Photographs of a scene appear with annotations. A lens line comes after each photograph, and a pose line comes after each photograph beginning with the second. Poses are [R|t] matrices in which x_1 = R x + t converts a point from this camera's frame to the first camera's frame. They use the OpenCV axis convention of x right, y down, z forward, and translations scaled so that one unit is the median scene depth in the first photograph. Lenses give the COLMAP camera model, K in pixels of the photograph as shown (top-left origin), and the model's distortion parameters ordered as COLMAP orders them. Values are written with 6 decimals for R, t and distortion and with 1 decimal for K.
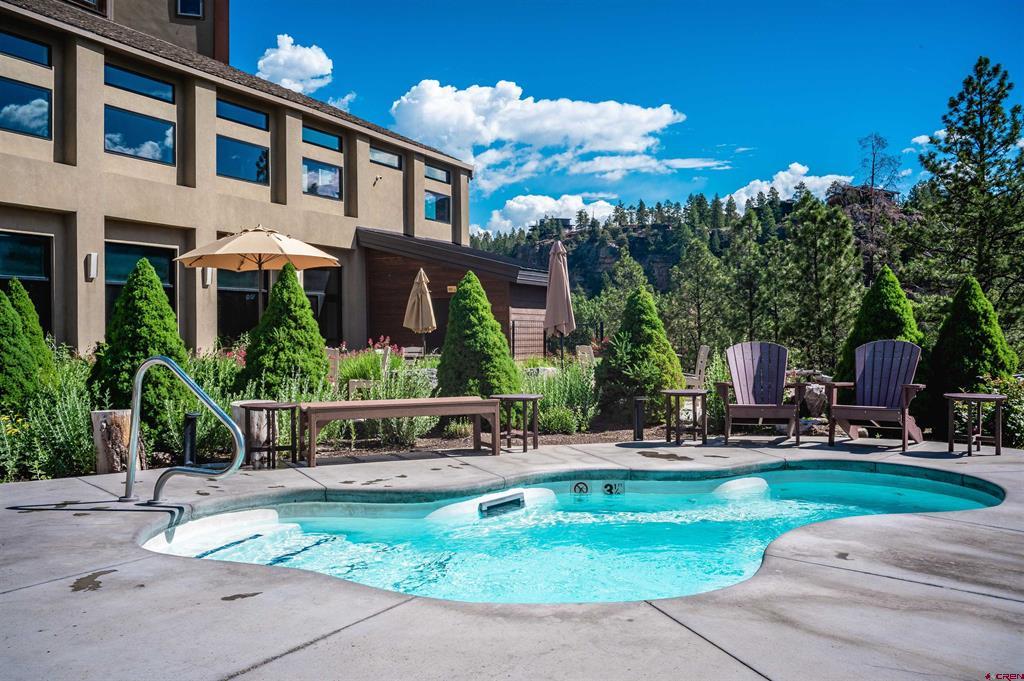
lens RADIAL K [[955.3, 0, 512.0], [0, 955.3, 340.5], [0, 0, 1]] dist [-0.010826, -0.004292]
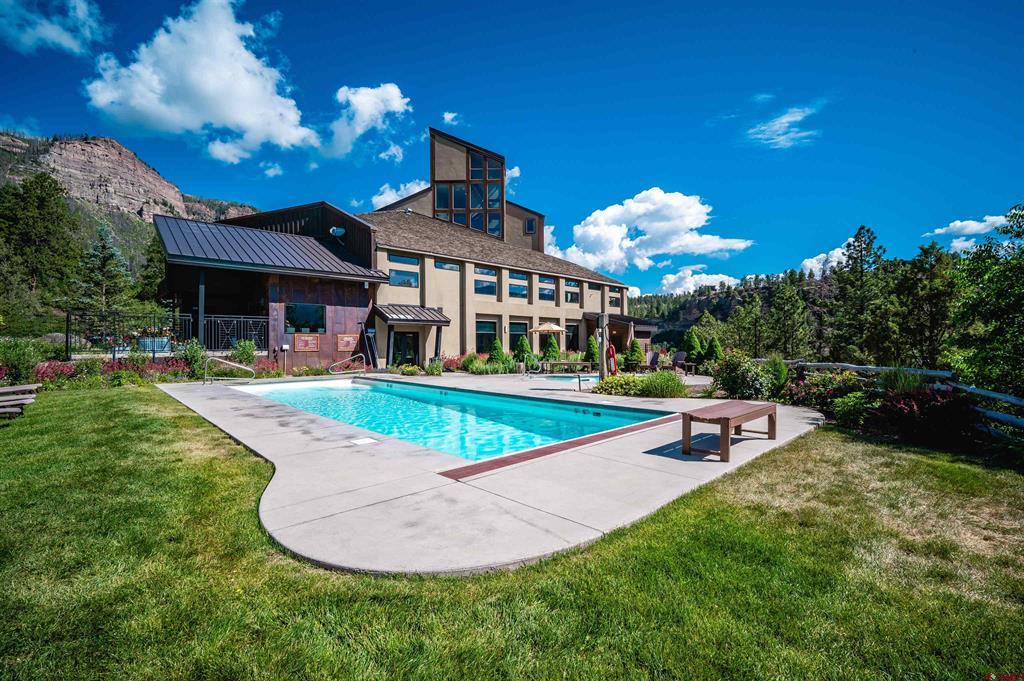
lens RADIAL K [[451.6, 0, 512.0], [0, 451.6, 340.5], [0, 0, 1]] dist [-0.000191, -0.000022]
pose [[0.935079, -0.003073, -0.354425, 0.171843], [-0.002987, 0.999859, -0.016549, -0.005209], [0.354426, 0.016533, 0.934938, -0.537922]]
